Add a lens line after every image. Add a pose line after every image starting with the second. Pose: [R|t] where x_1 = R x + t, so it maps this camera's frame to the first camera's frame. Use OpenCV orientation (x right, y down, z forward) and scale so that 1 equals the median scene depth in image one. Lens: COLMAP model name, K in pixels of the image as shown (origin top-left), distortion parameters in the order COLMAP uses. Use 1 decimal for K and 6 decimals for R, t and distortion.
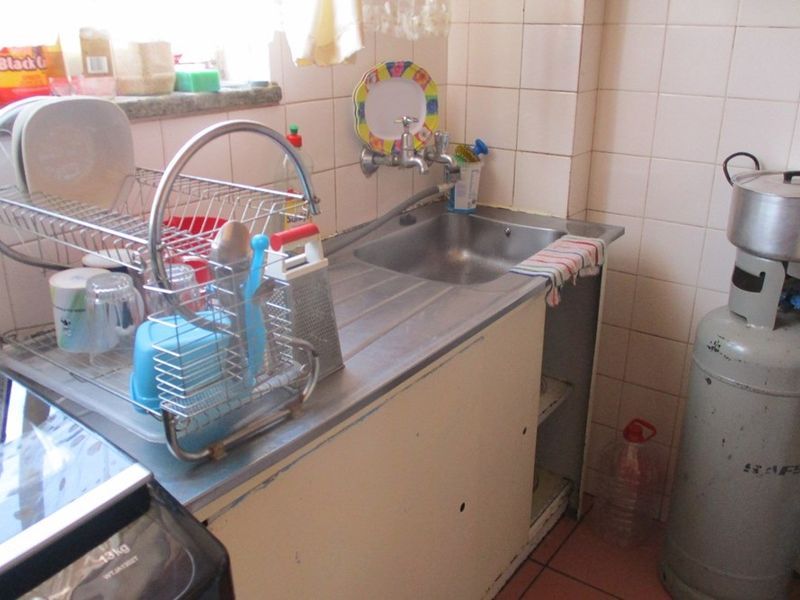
lens RADIAL K [[747.4, 0, 399.0], [0, 747.4, 298.2], [0, 0, 1]] dist [-0.016792, 0.000000]
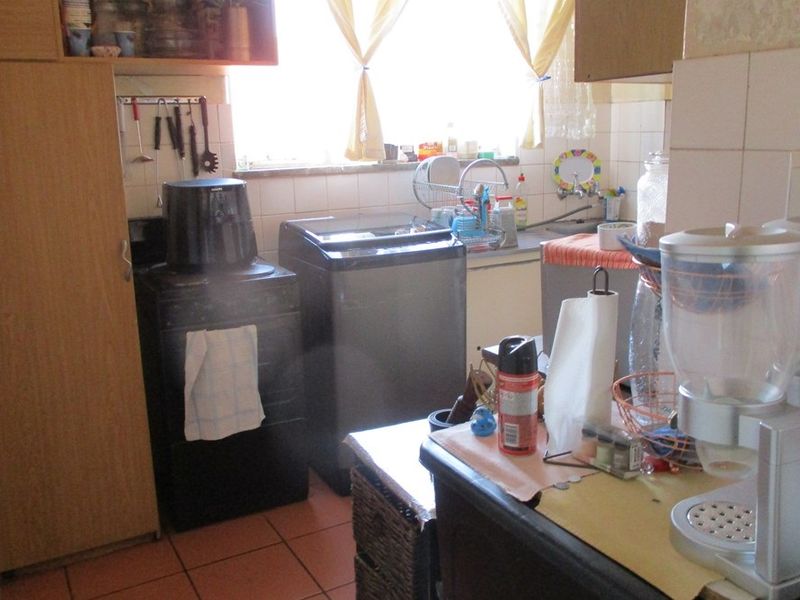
lens RADIAL K [[747.4, 0, 400.6], [0, 747.4, 300.0], [0, 0, 1]] dist [-0.016792, 0.000000]
pose [[0.904783, 0.072292, -0.419693, 0.579143], [-0.128692, 0.985827, -0.107628, 0.519474], [0.405964, 0.151391, 0.901262, -1.385913]]
